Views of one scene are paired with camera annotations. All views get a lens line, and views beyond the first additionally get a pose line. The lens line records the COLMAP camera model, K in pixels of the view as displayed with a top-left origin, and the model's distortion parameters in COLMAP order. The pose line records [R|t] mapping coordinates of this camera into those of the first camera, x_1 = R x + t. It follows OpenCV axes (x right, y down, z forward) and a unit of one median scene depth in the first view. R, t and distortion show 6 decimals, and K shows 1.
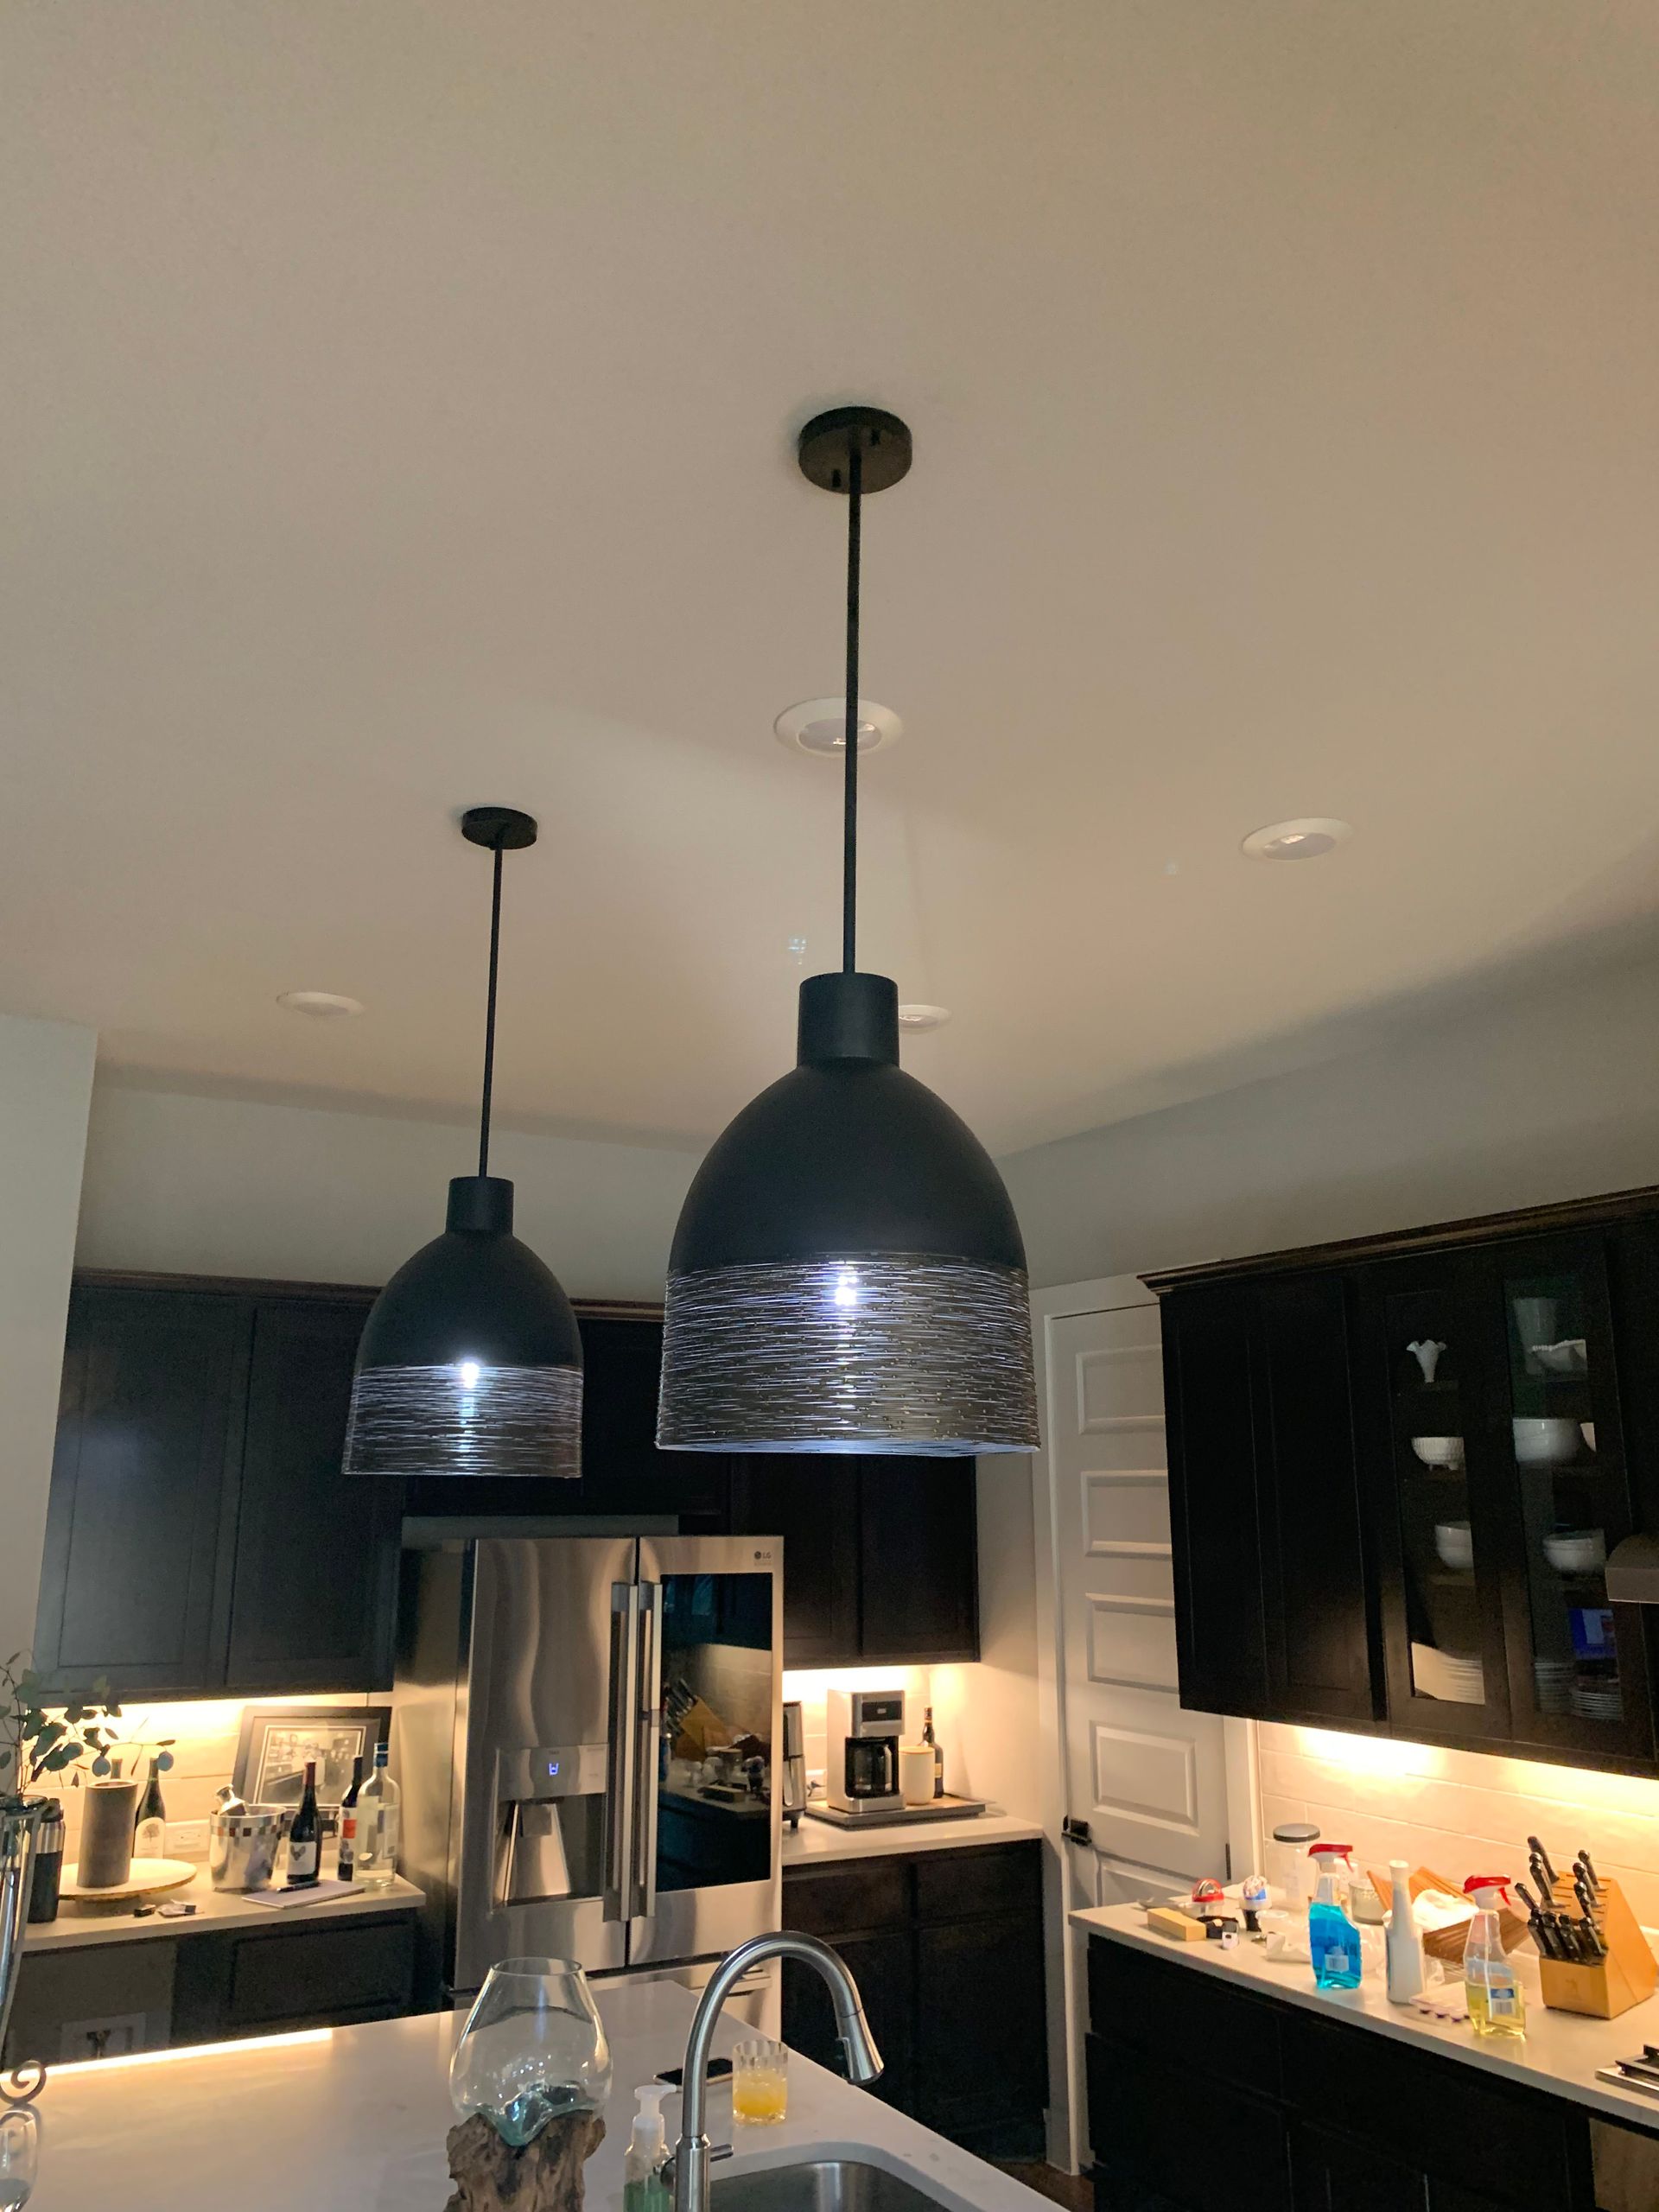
lens RADIAL K [[1685.0, 0, 820.0], [0, 1685.0, 1108.2], [0, 0, 1]] dist [0.085865, -0.156391]
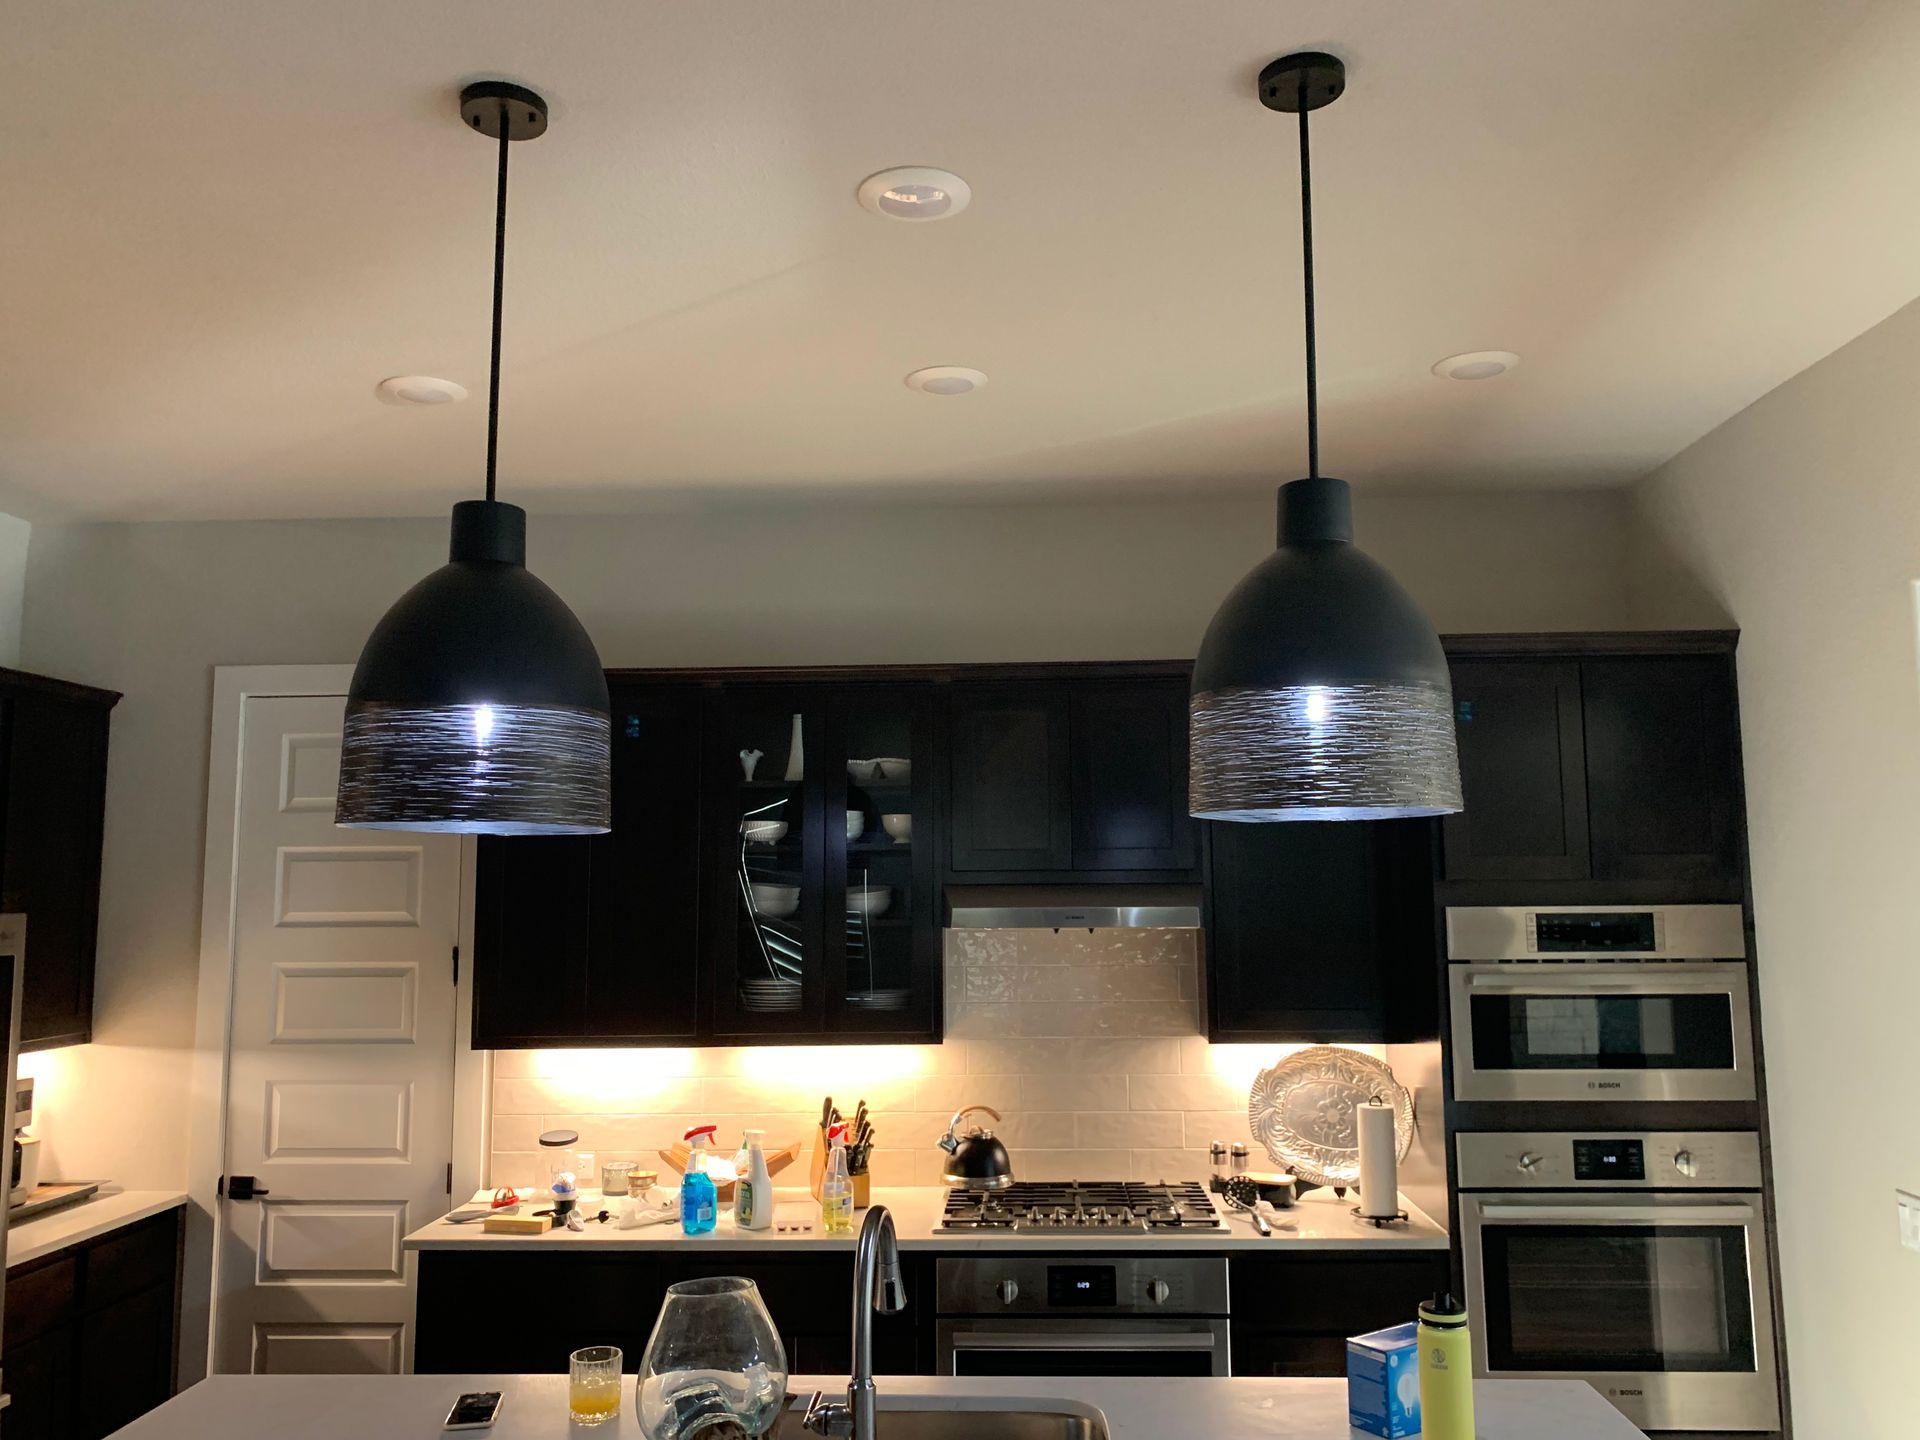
lens RADIAL K [[1462.5, 0, 947.4], [0, 1462.5, 705.4], [0, 0, 1]] dist [0.085865, -0.156391]
pose [[0.521739, 0.099143, 0.847324, -0.465777], [-0.185614, 0.982622, -0.000683, 0.065400], [-0.832668, -0.156919, 0.531075, 0.238078]]
